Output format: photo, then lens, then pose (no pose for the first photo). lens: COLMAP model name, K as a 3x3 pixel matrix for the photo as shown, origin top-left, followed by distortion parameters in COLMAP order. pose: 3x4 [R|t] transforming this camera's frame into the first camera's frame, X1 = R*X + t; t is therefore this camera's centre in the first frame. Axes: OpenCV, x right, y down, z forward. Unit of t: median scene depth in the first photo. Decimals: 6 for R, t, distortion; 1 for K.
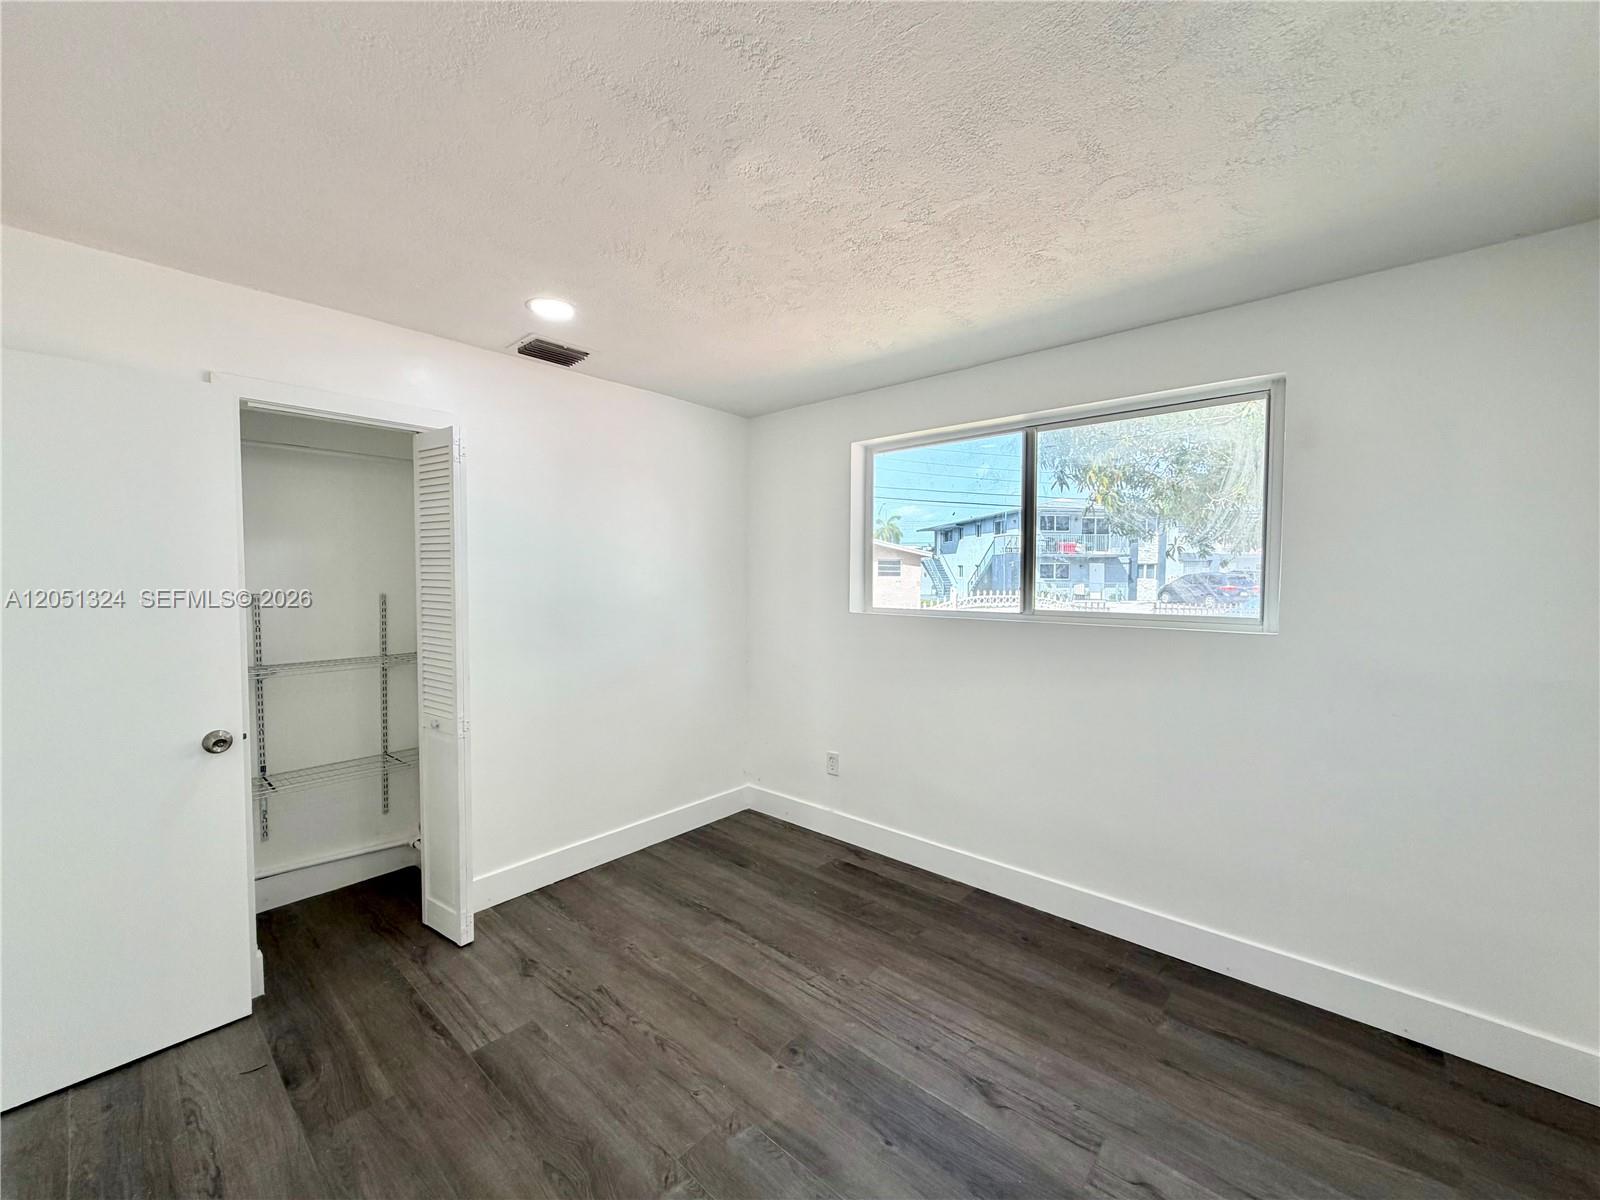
lens RADIAL K [[635.9, 0, 793.2], [0, 635.9, 592.1], [0, 0, 1]] dist [0.001015, -0.000413]
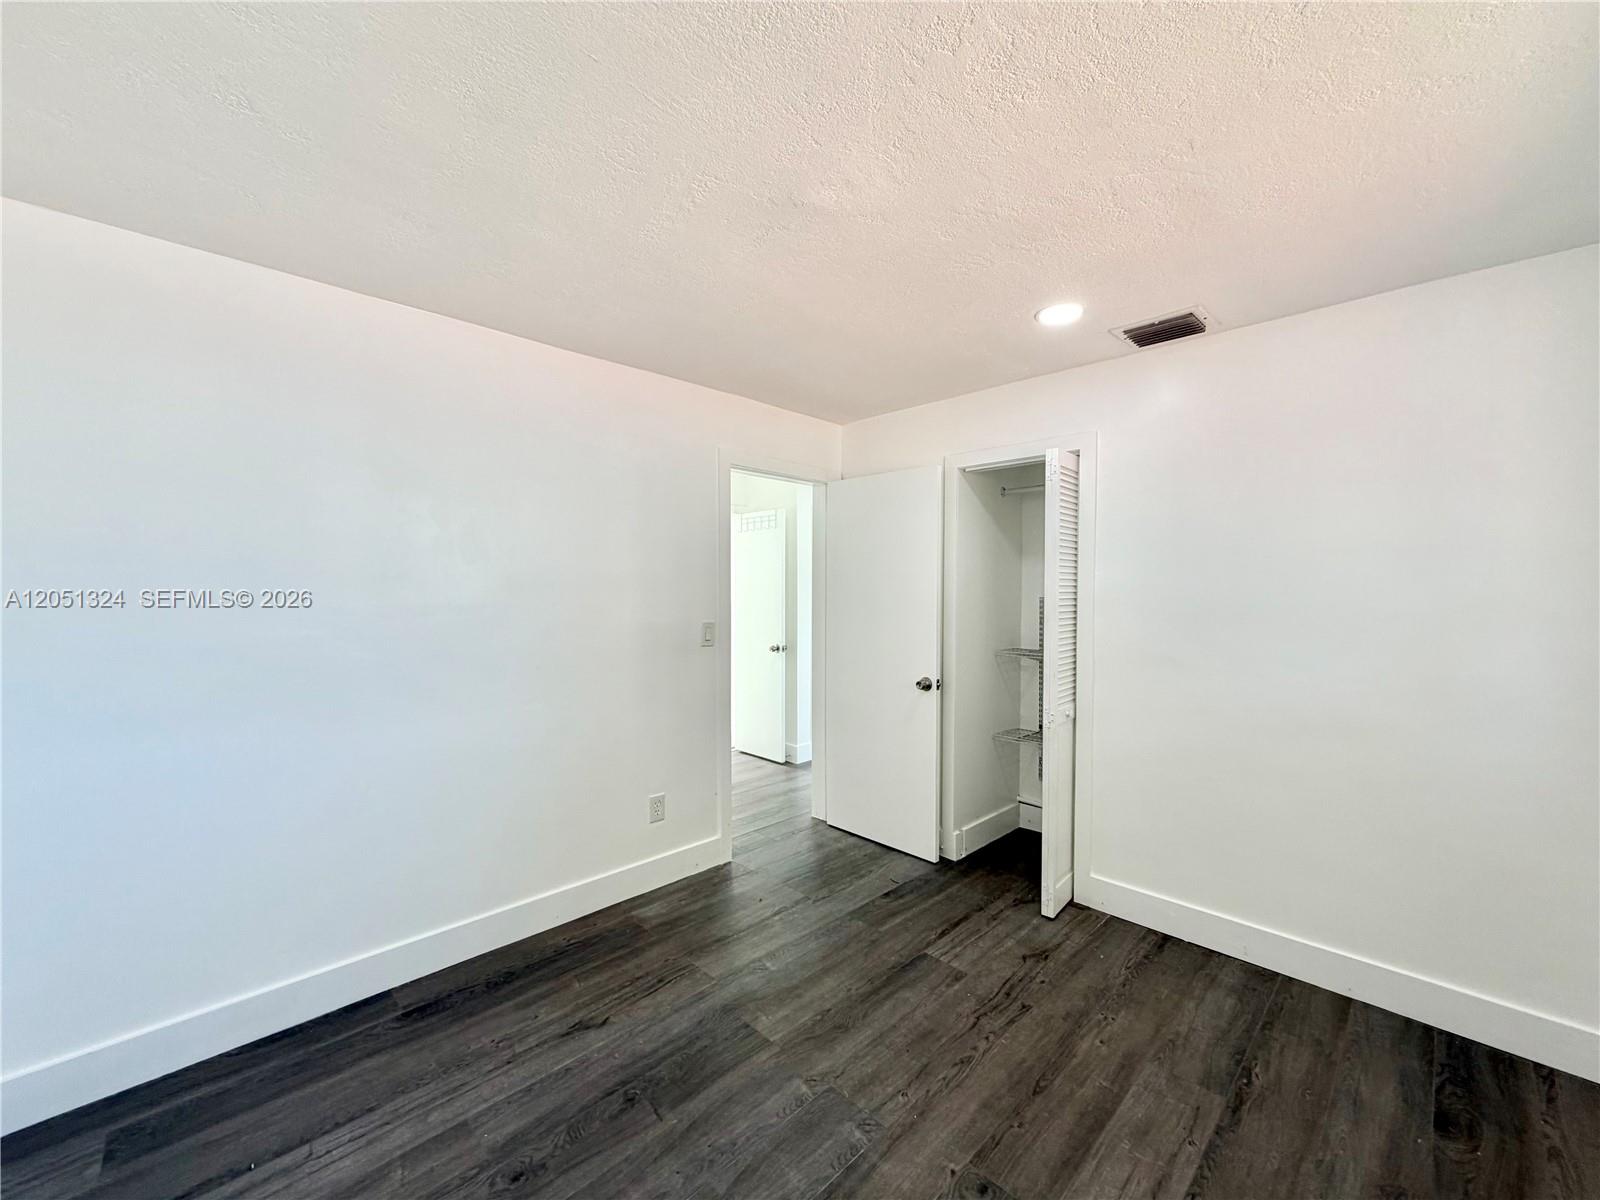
lens RADIAL K [[635.9, 0, 804.7], [0, 635.9, 601.2], [0, 0, 1]] dist [0.001015, -0.000413]
pose [[-0.057018, 0.019700, -0.998179, 0.678912], [-0.028156, 0.999376, 0.021332, -0.006507], [0.997976, 0.029322, -0.056428, 0.705216]]
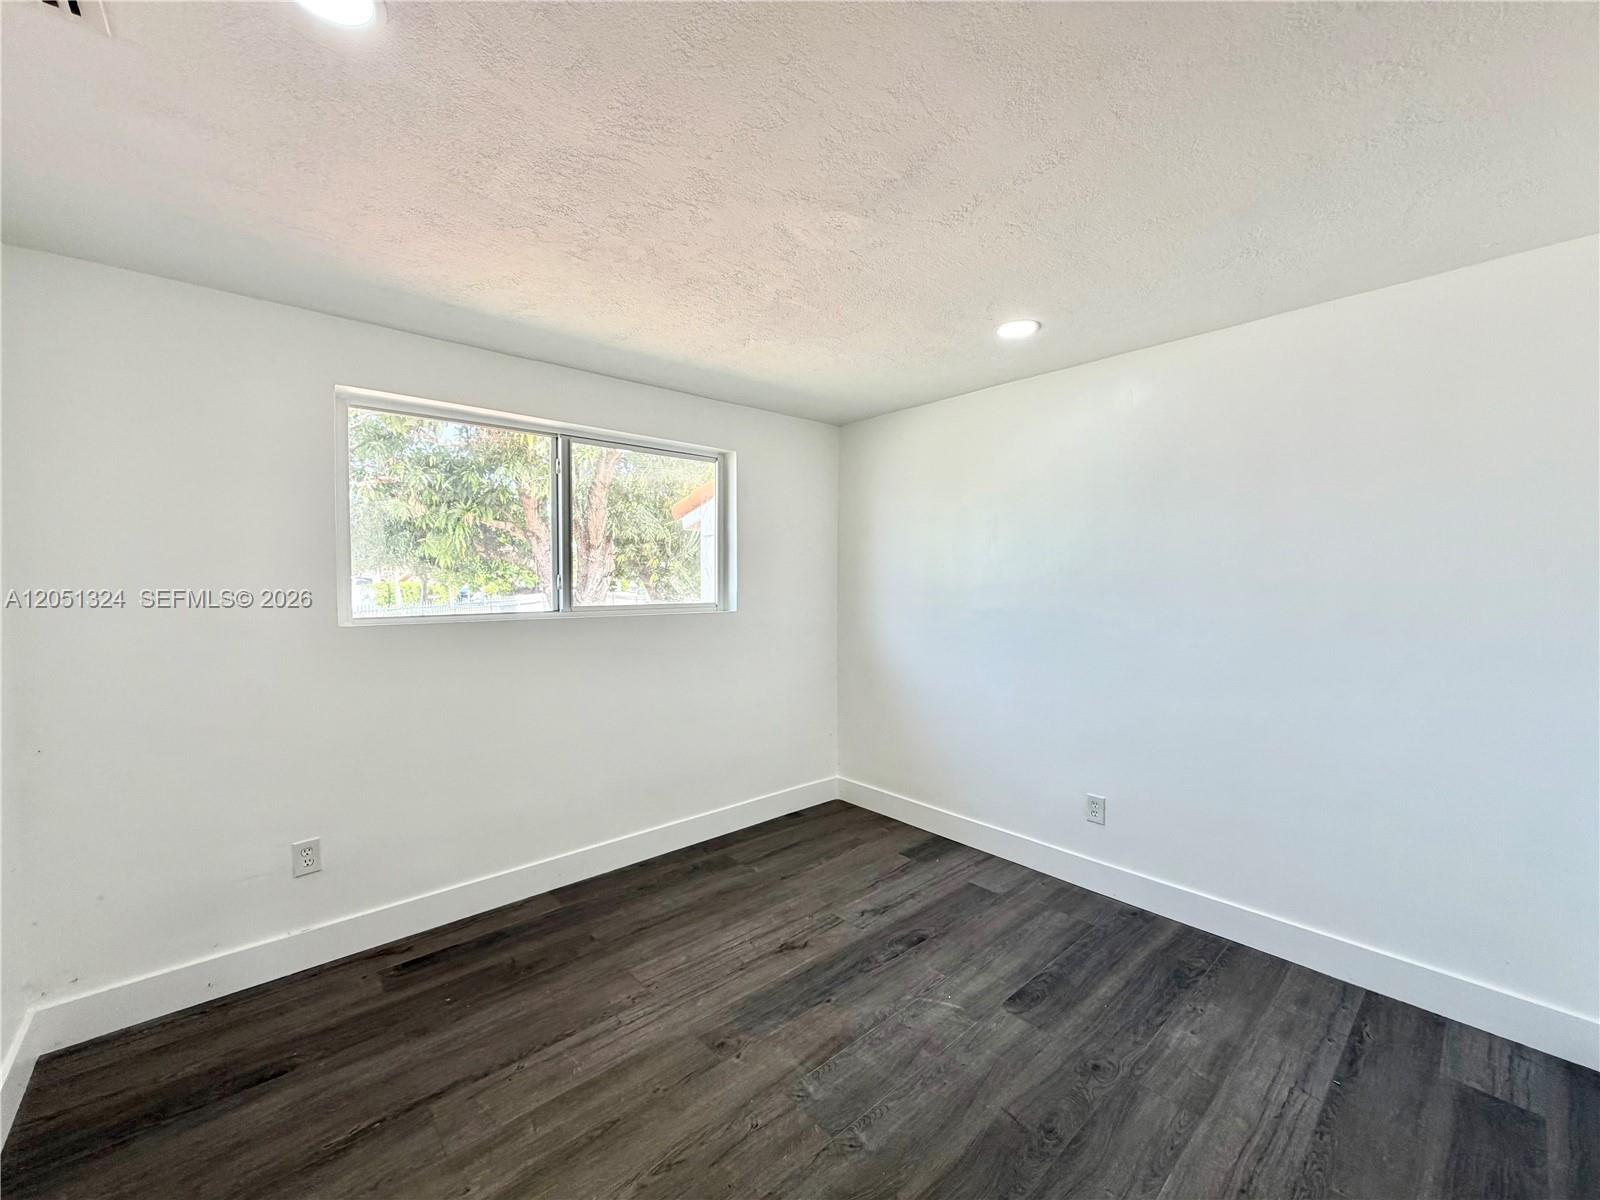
lens RADIAL K [[635.9, 0, 797.5], [0, 635.9, 595.8], [0, 0, 1]] dist [0.001015, -0.000413]
pose [[0.121585, -0.030840, 0.992102, -0.846189], [0.026819, 0.999254, 0.027776, -0.015059], [-0.992219, 0.023231, 0.122322, 0.647167]]
